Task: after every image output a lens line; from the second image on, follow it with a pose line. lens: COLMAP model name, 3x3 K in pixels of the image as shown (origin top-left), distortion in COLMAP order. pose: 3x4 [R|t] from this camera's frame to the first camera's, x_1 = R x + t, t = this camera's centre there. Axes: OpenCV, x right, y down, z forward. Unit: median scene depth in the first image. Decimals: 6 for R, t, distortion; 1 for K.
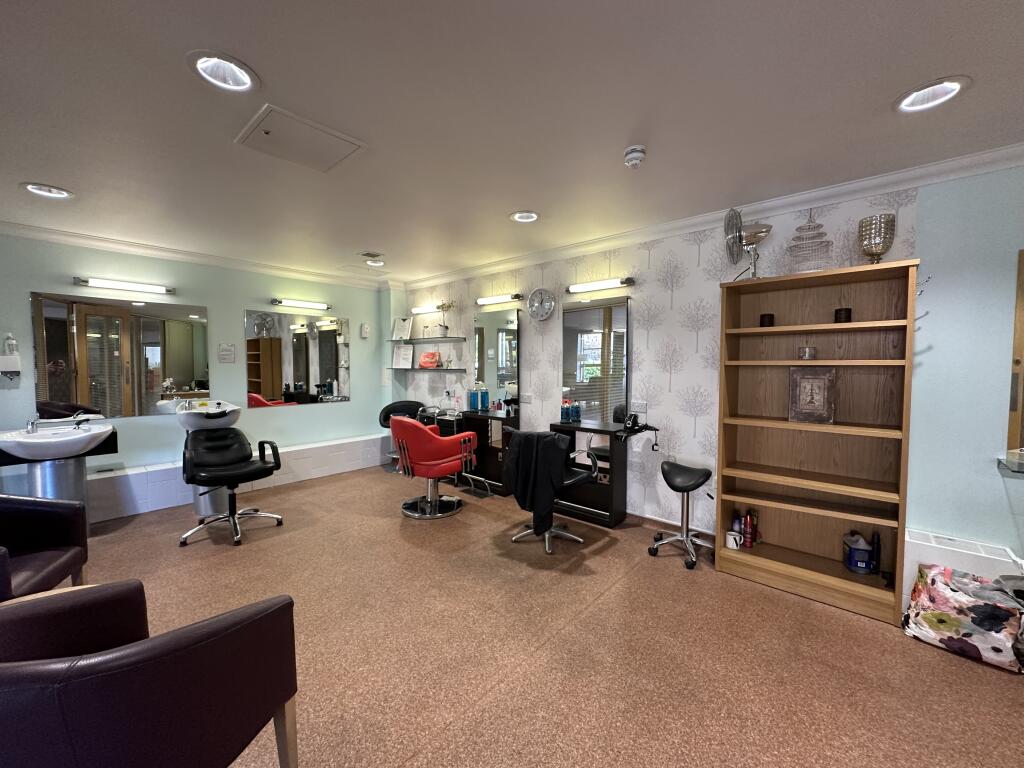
lens RADIAL K [[410.8, 0, 513.8], [0, 410.8, 382.1], [0, 0, 1]] dist [0.007306, 0.000031]
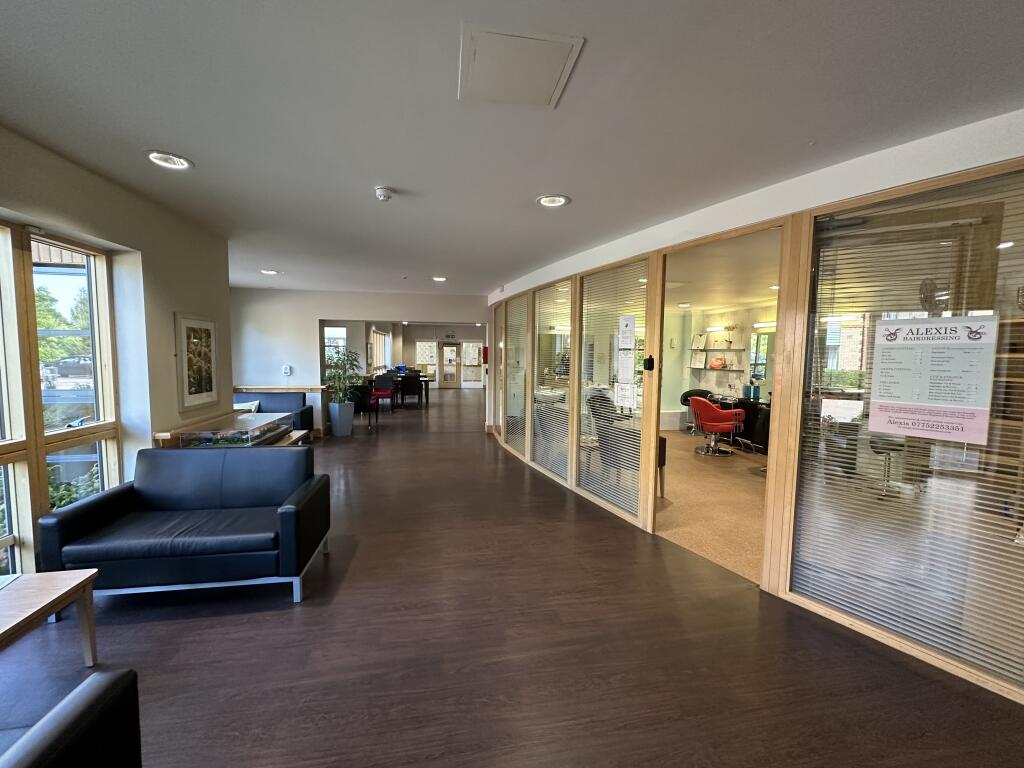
lens RADIAL K [[410.8, 0, 513.8], [0, 410.8, 382.1], [0, 0, 1]] dist [0.007306, 0.000031]
pose [[0.779663, 0.049672, -0.624226, 0.158845], [-0.036838, 0.998761, 0.033464, -0.007442], [0.625114, -0.003096, 0.780527, -0.647190]]
